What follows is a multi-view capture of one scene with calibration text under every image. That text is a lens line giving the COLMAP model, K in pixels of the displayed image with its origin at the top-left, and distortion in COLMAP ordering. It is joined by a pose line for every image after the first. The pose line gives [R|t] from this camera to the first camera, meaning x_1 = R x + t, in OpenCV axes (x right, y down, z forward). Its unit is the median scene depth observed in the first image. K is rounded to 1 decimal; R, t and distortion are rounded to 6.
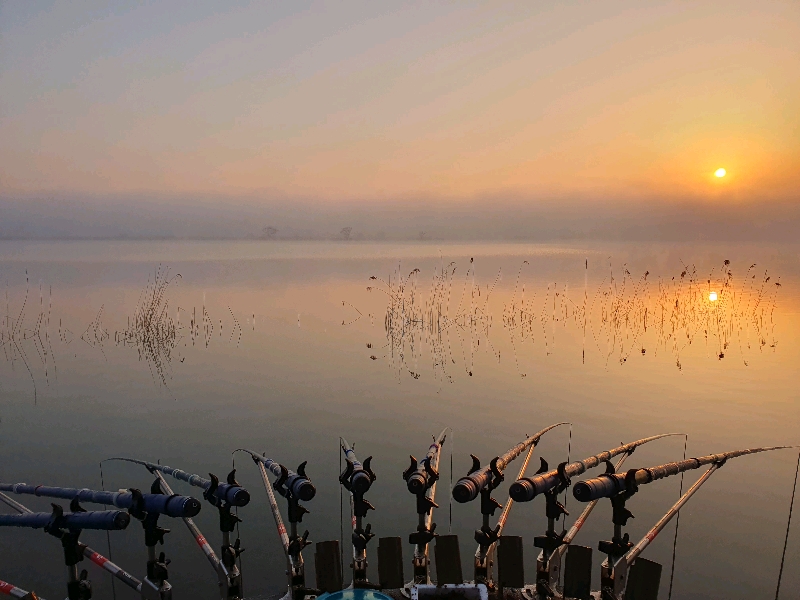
lens RADIAL K [[641.9, 0, 388.0], [0, 641.9, 301.0], [0, 0, 1]] dist [-0.006717, 0.042230]
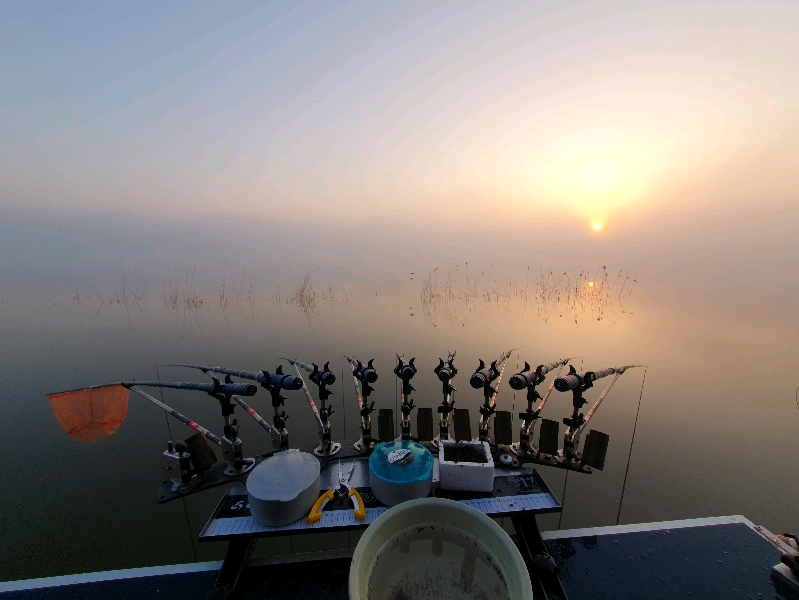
lens RADIAL K [[319.1, 0, 399.5], [0, 319.1, 300.0], [0, 0, 1]] dist [0.007424, 0.000091]
pose [[0.997147, 0.023046, -0.071882, -0.009790], [-0.020236, 0.999012, 0.039579, 0.073423], [0.072723, -0.038012, 0.996628, 0.224537]]
